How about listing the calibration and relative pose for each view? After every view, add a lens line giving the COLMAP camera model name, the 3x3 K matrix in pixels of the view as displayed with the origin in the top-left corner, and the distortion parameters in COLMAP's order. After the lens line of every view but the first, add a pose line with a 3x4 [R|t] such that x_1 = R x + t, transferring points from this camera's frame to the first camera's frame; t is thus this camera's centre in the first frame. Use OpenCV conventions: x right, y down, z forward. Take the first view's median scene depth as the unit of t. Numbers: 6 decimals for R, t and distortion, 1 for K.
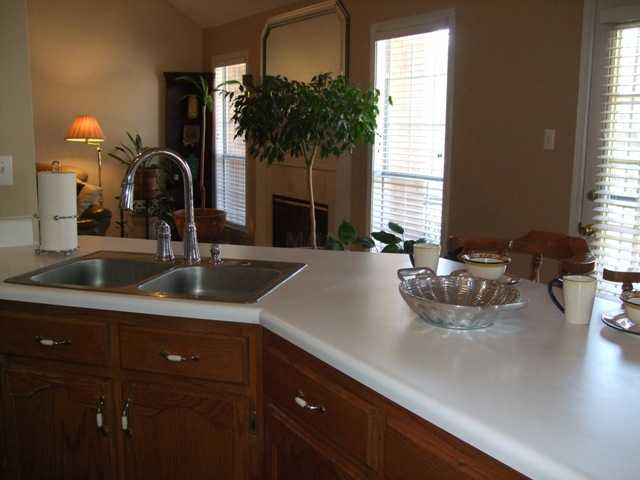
lens RADIAL K [[655.3, 0, 320.0], [0, 655.3, 240.0], [0, 0, 1]] dist [-0.113531, 0.038265]
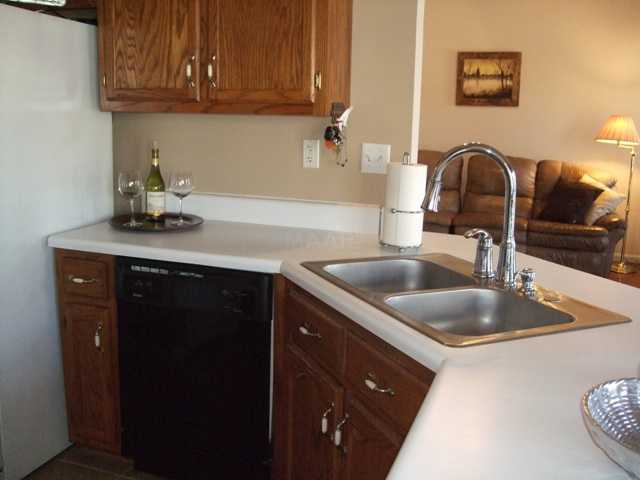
lens RADIAL K [[655.3, 0, 320.0], [0, 655.3, 240.0], [0, 0, 1]] dist [-0.113531, 0.038265]
pose [[0.617390, 0.154056, -0.771425, 0.133981], [-0.157487, 0.984990, 0.070665, -0.020517], [0.770732, 0.077862, 0.632385, 0.144292]]
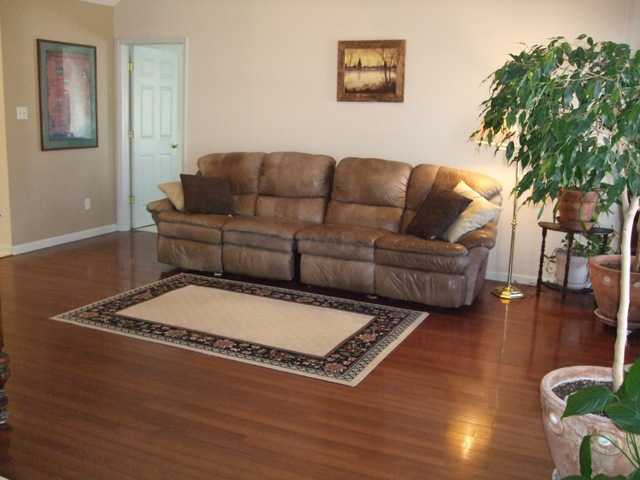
lens RADIAL K [[655.3, 0, 320.0], [0, 655.3, 240.0], [0, 0, 1]] dist [-0.113531, 0.038265]
pose [[0.547625, 0.168586, -0.819564, 0.240167], [-0.173734, 0.981055, 0.085718, -0.096328], [0.818488, 0.095445, 0.566540, 0.532317]]
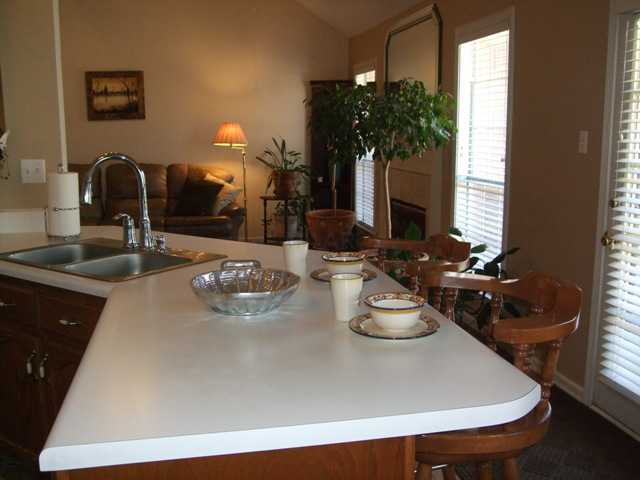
lens RADIAL K [[655.3, 0, 320.0], [0, 655.3, 240.0], [0, 0, 1]] dist [-0.113531, 0.038265]
pose [[0.936304, 0.043113, -0.348535, 0.241387], [-0.045456, 0.998965, 0.001454, 0.000115], [0.348237, 0.014482, 0.937295, 0.005391]]
